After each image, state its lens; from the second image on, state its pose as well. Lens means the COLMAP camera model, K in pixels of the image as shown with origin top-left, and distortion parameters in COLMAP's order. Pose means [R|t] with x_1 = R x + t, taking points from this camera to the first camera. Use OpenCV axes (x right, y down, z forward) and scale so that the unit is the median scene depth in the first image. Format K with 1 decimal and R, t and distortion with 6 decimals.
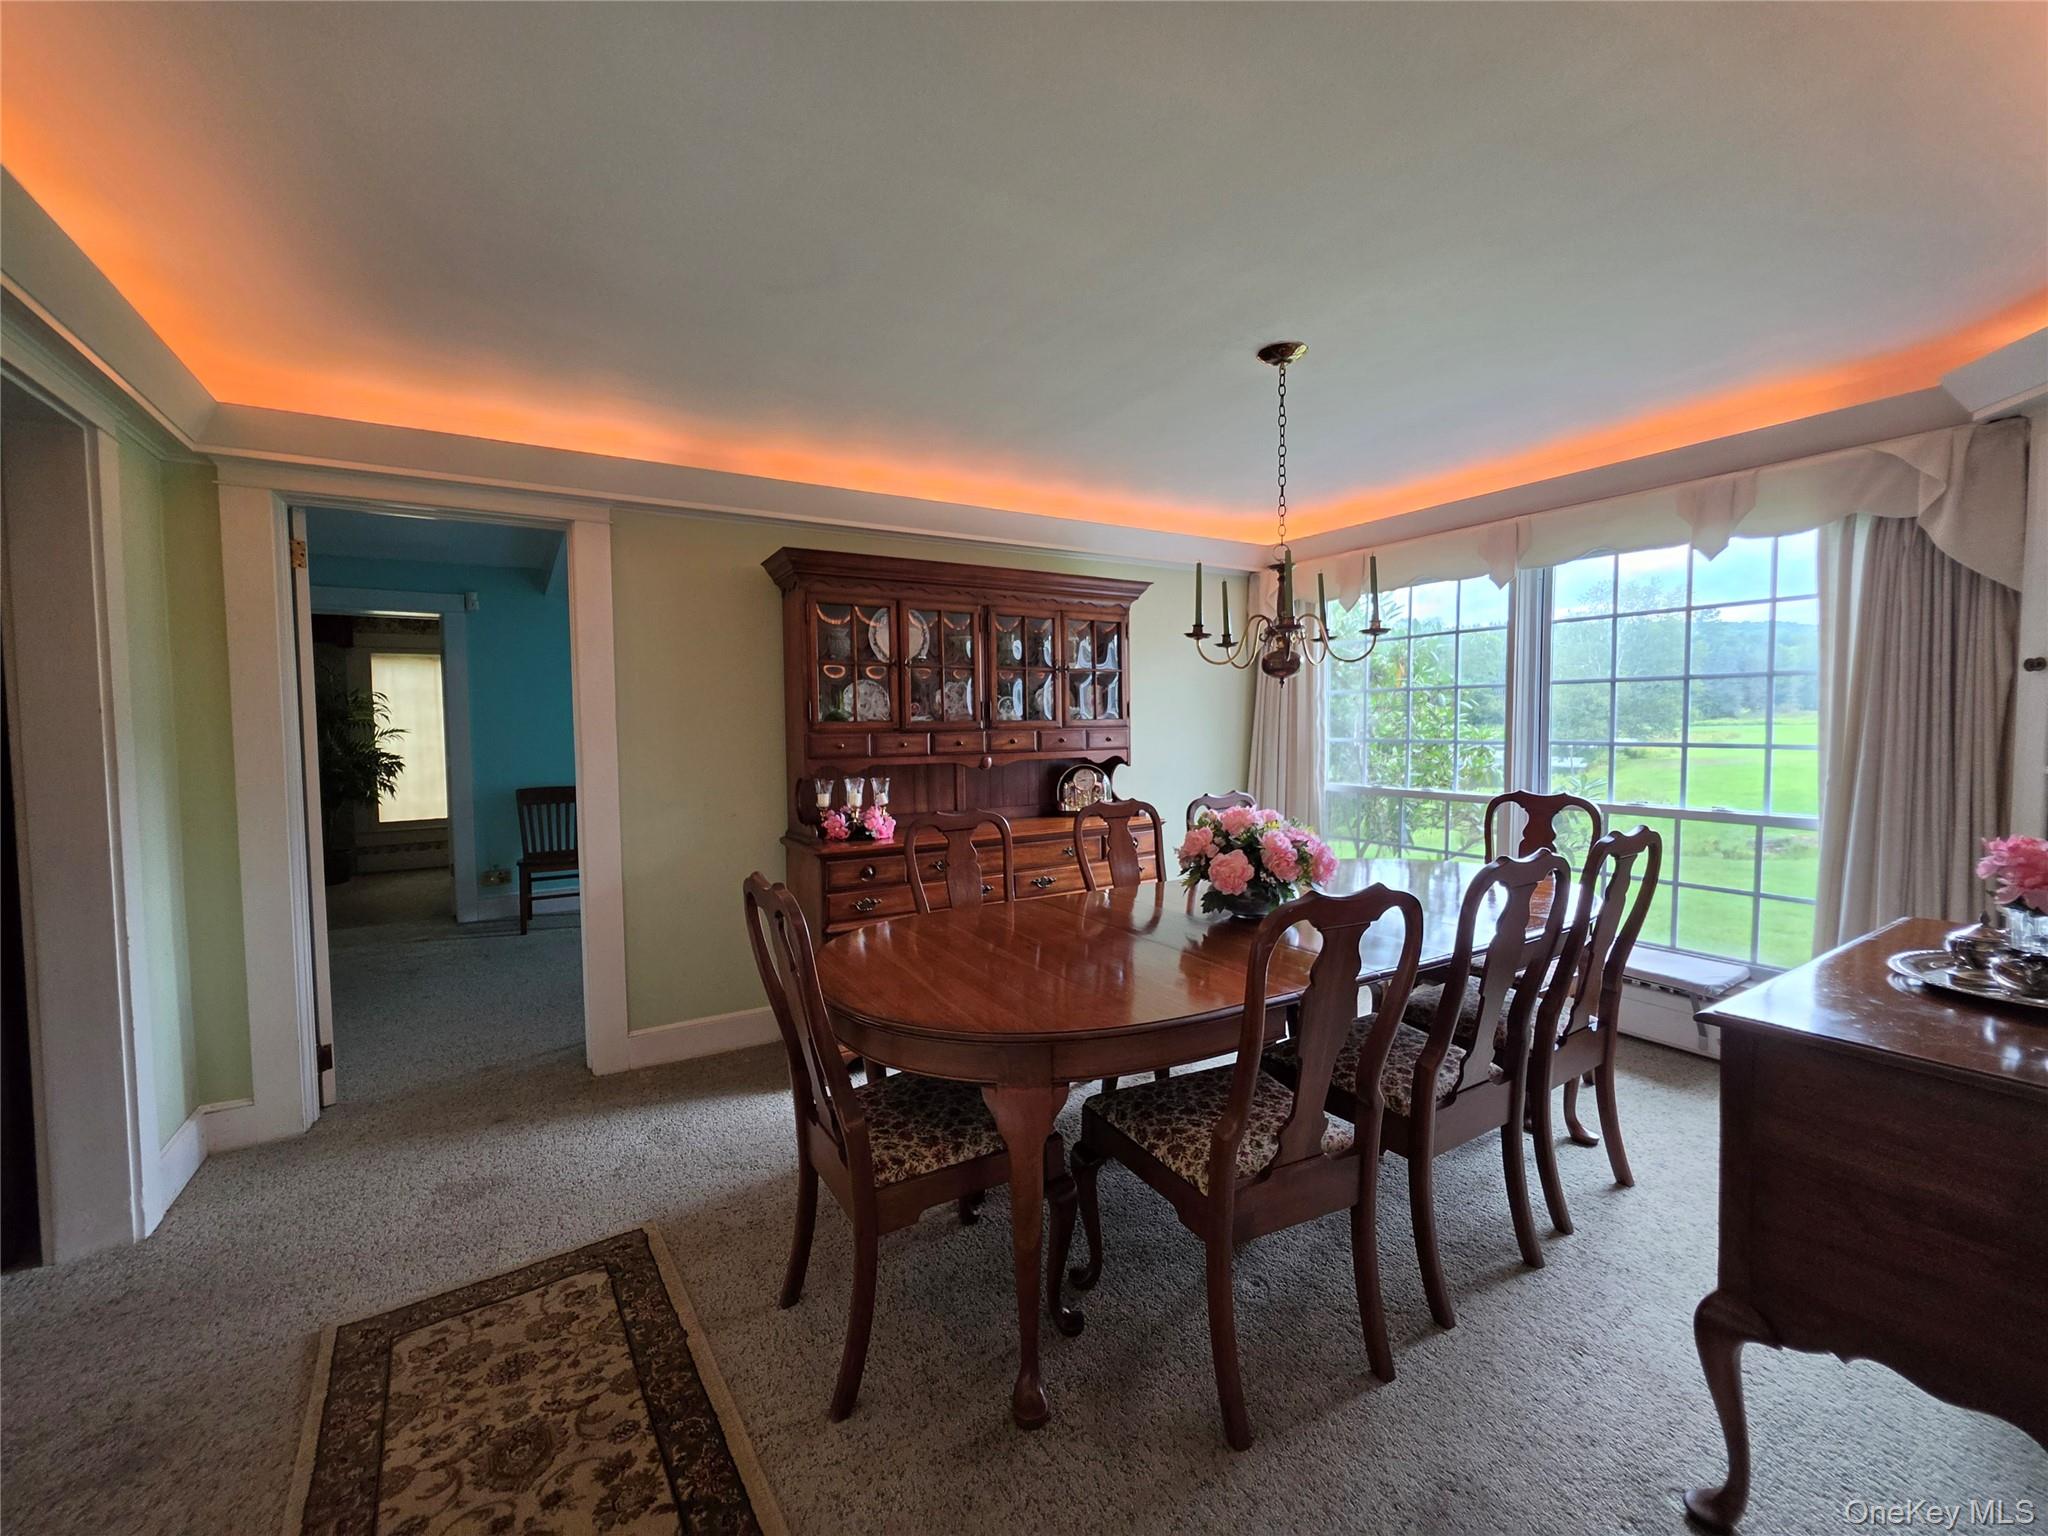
lens RADIAL K [[823.9, 0, 1016.8], [0, 823.9, 753.8], [0, 0, 1]] dist [-0.002344, -0.000413]
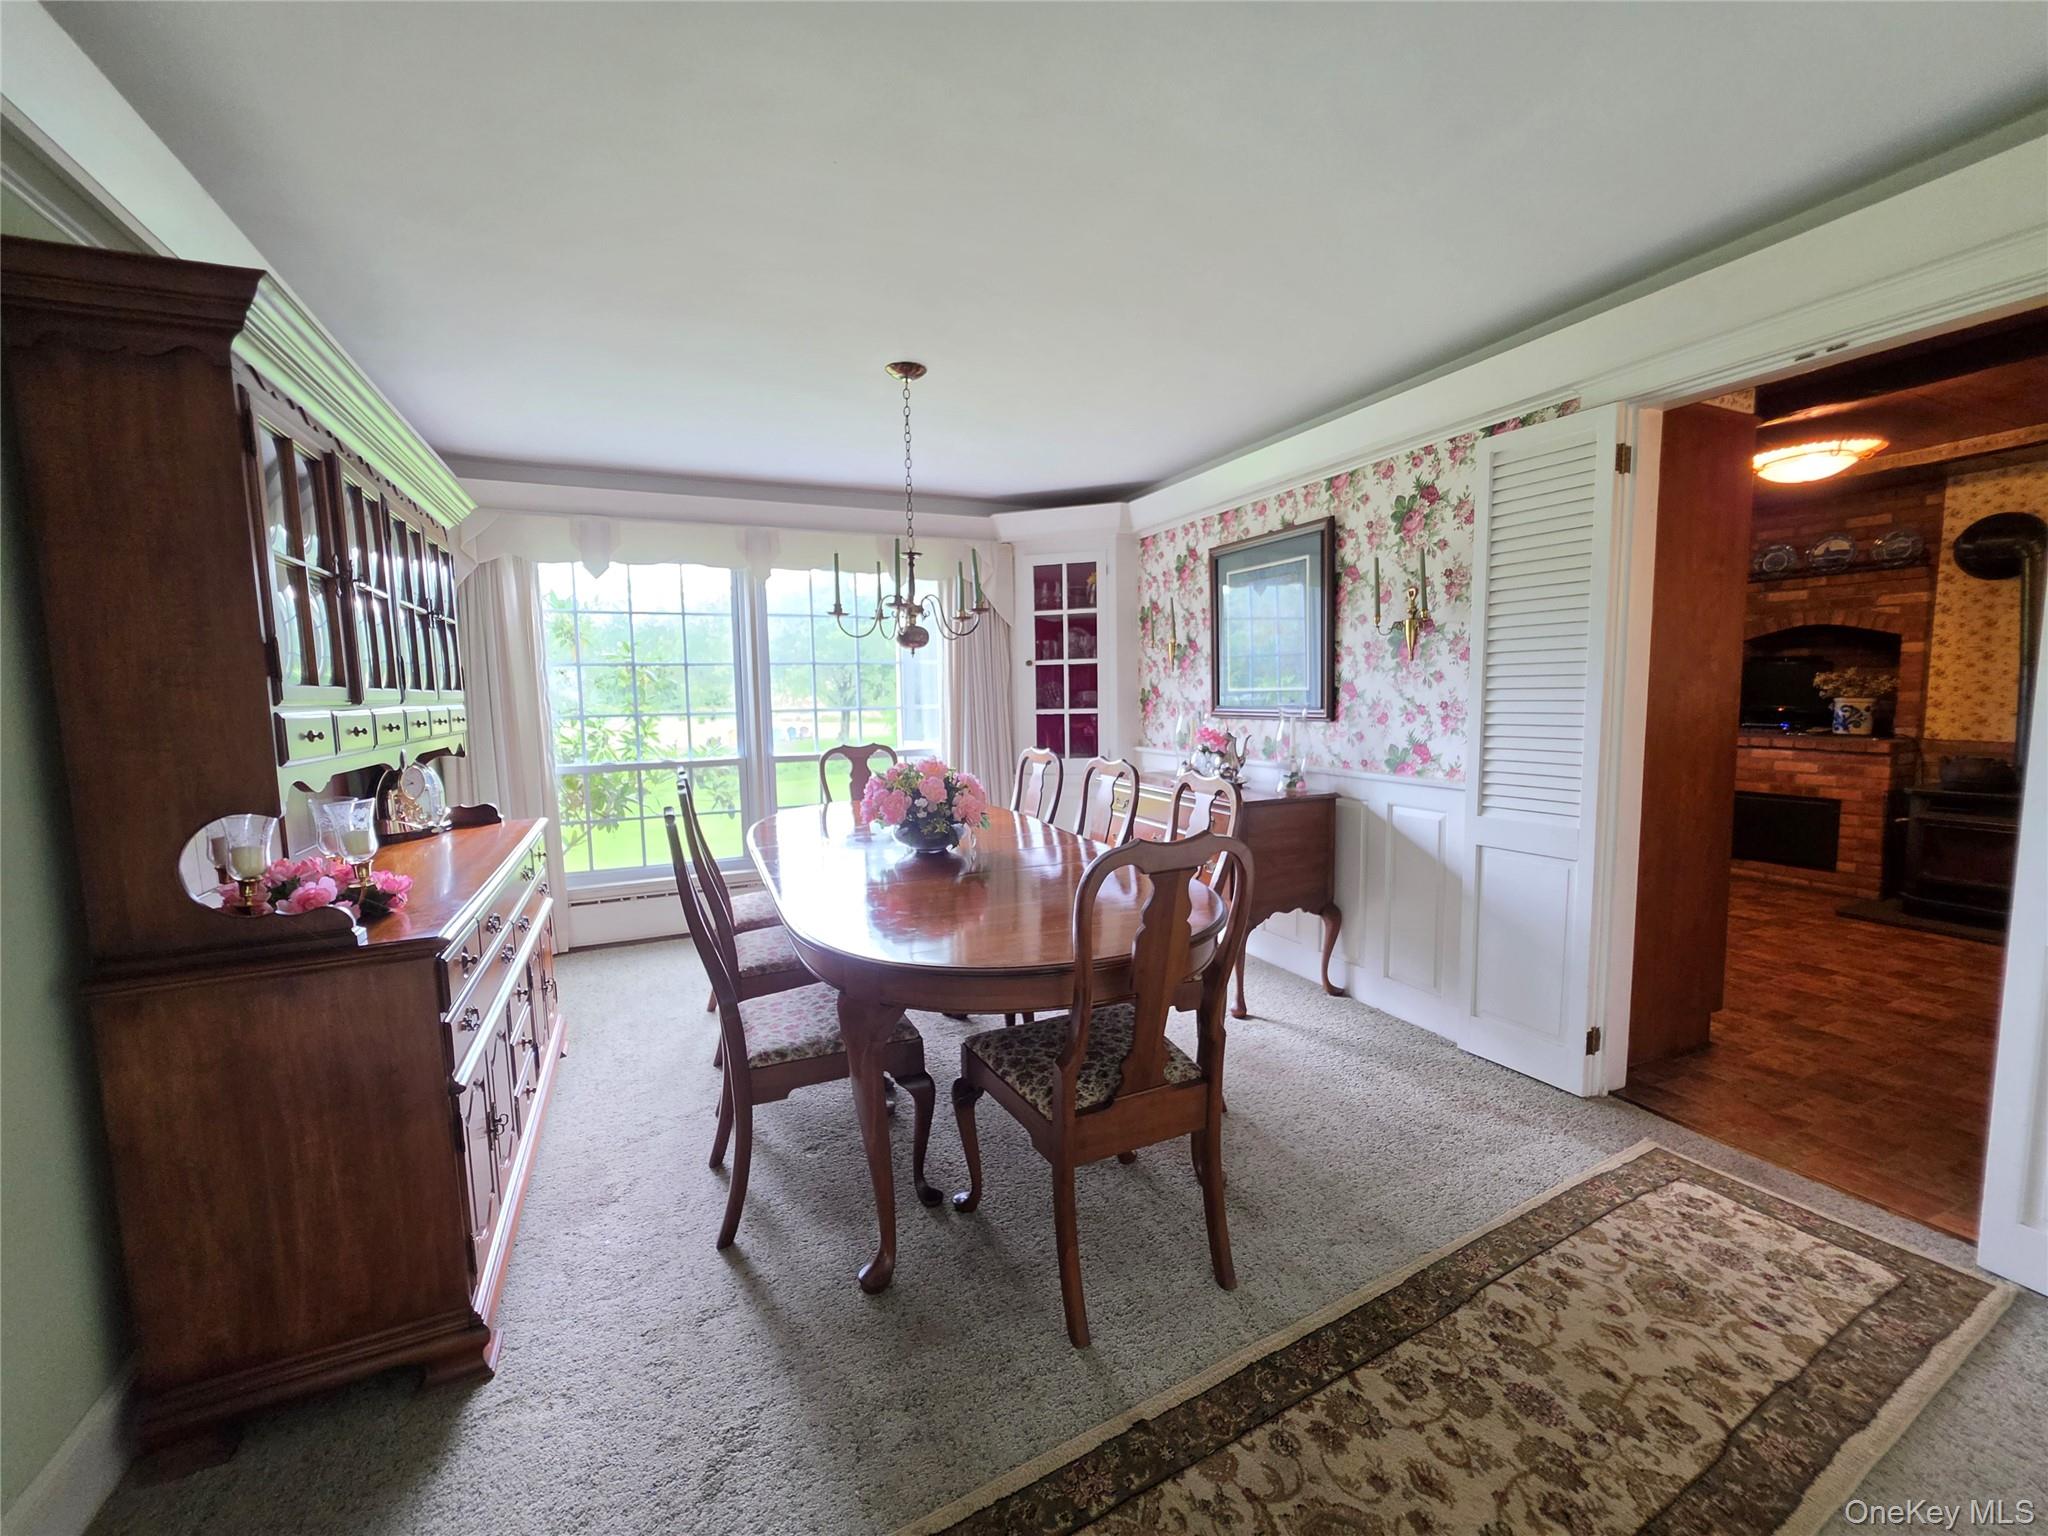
lens RADIAL K [[820.0, 0, 1023.8], [0, 820.0, 763.0], [0, 0, 1]] dist [-0.003837, 0.000268]
pose [[0.115378, -0.078697, 0.990199, -0.750575], [0.056958, 0.995741, 0.072501, -0.005223], [-0.991687, 0.048035, 0.119369, 0.635579]]
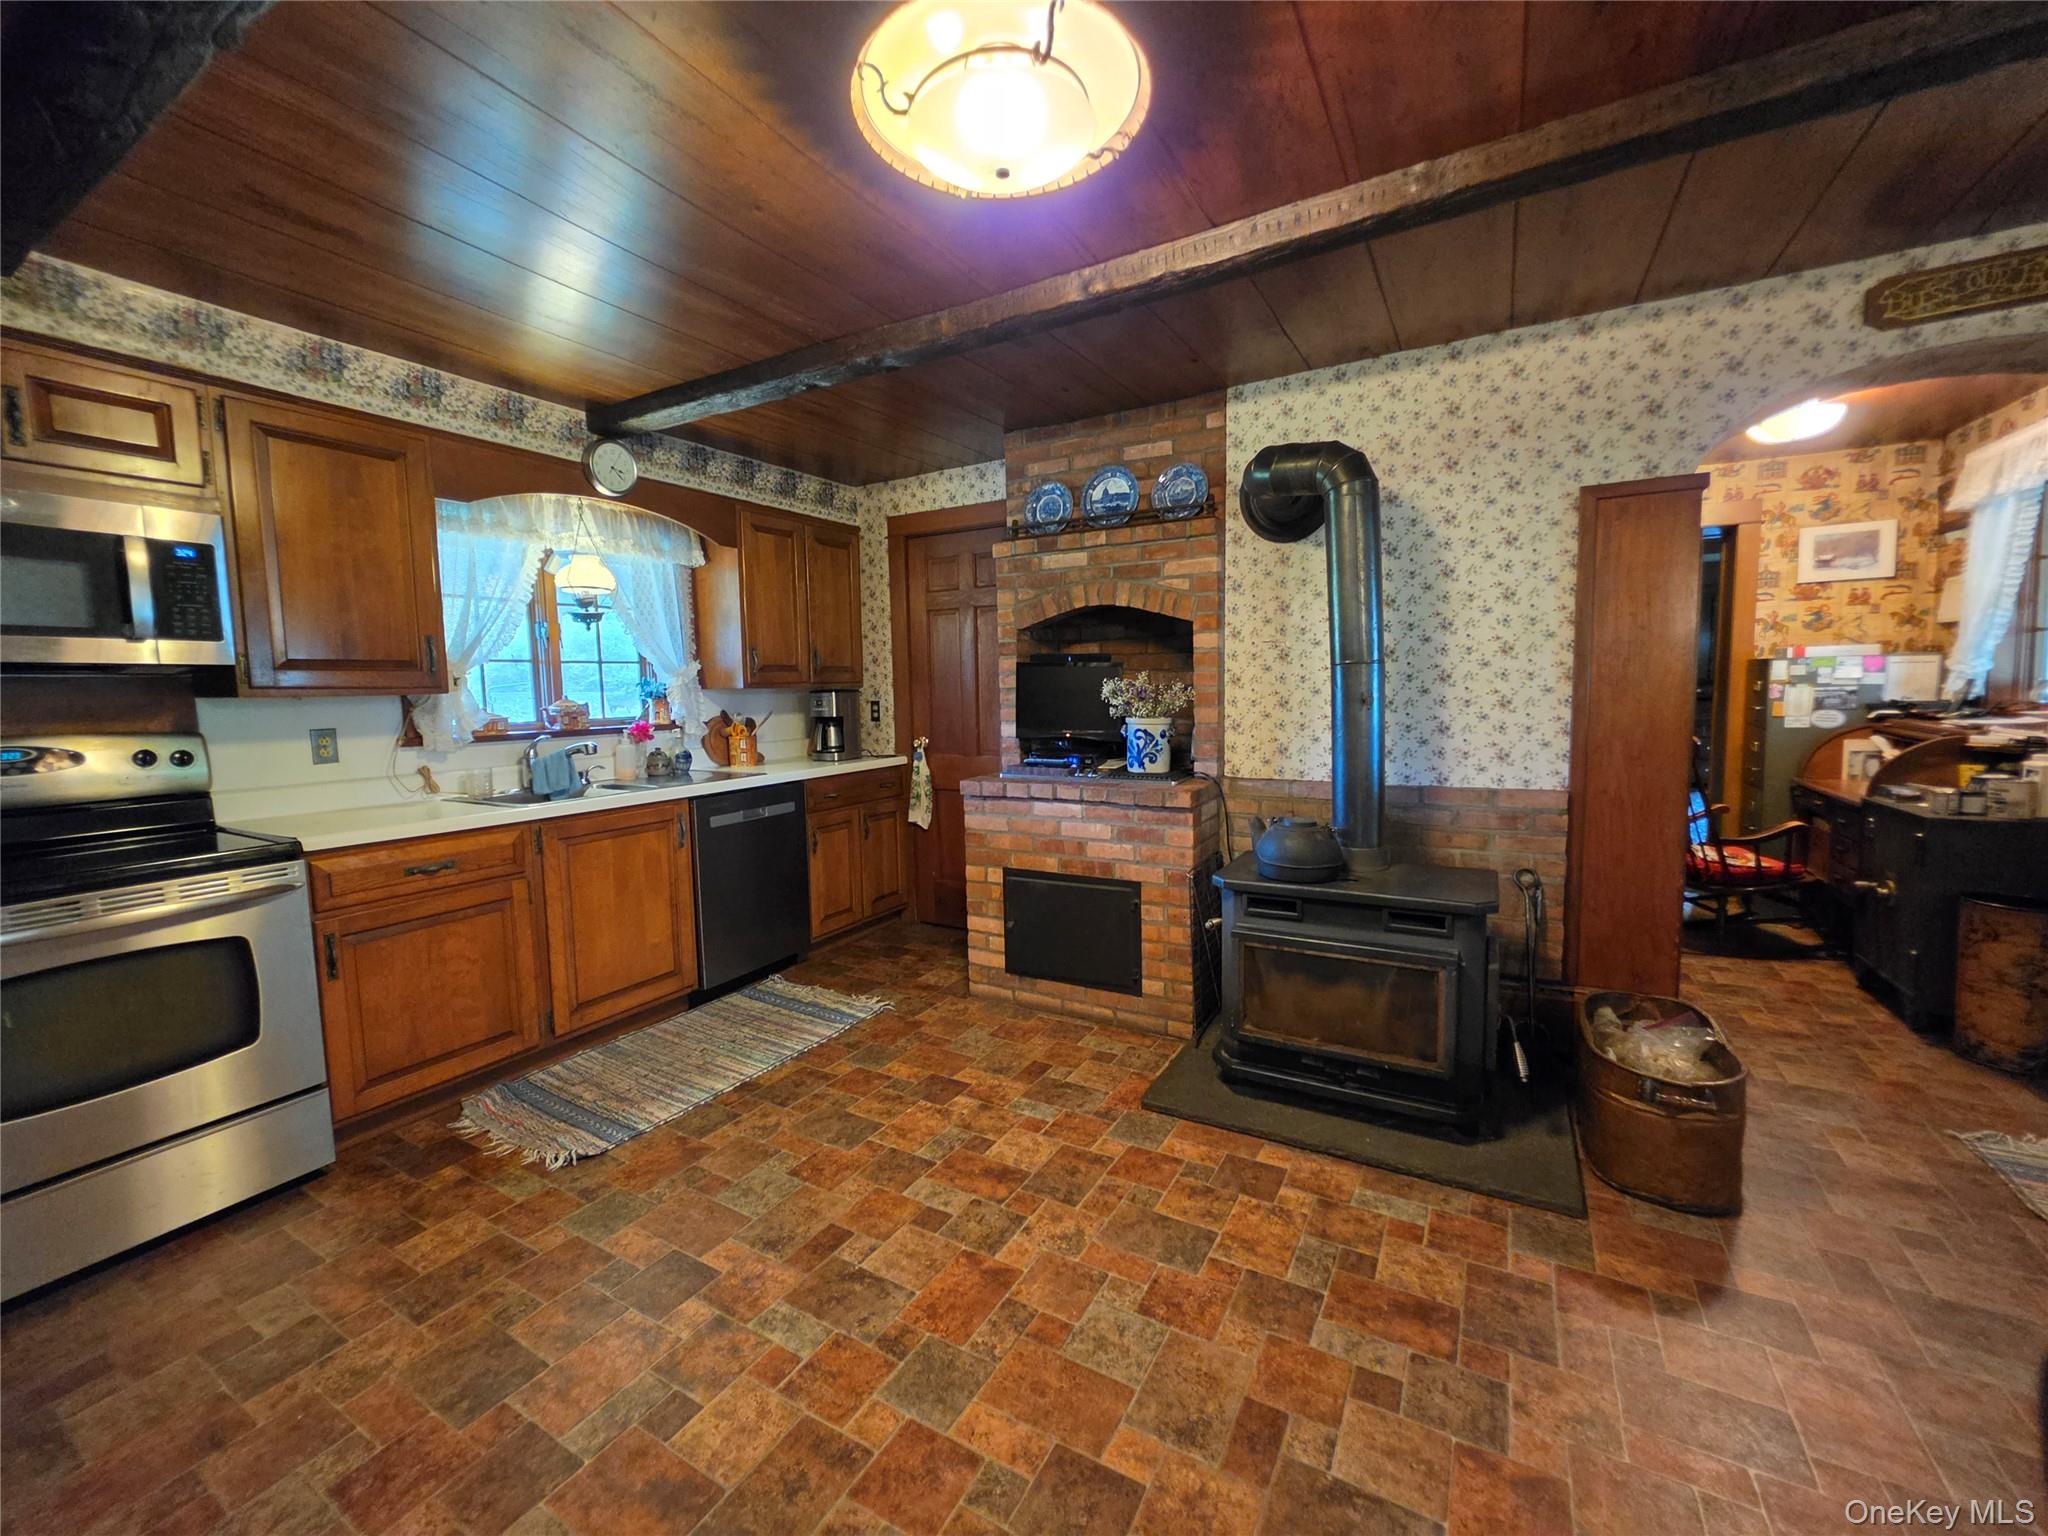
lens RADIAL K [[820.0, 0, 1023.8], [0, 820.0, 763.0], [0, 0, 1]] dist [-0.003837, 0.000268]
pose [[-0.484204, -0.058893, 0.872971, 0.318058], [0.065594, 0.992481, 0.103338, 0.017953], [-0.872493, 0.107299, -0.476700, -0.255760]]
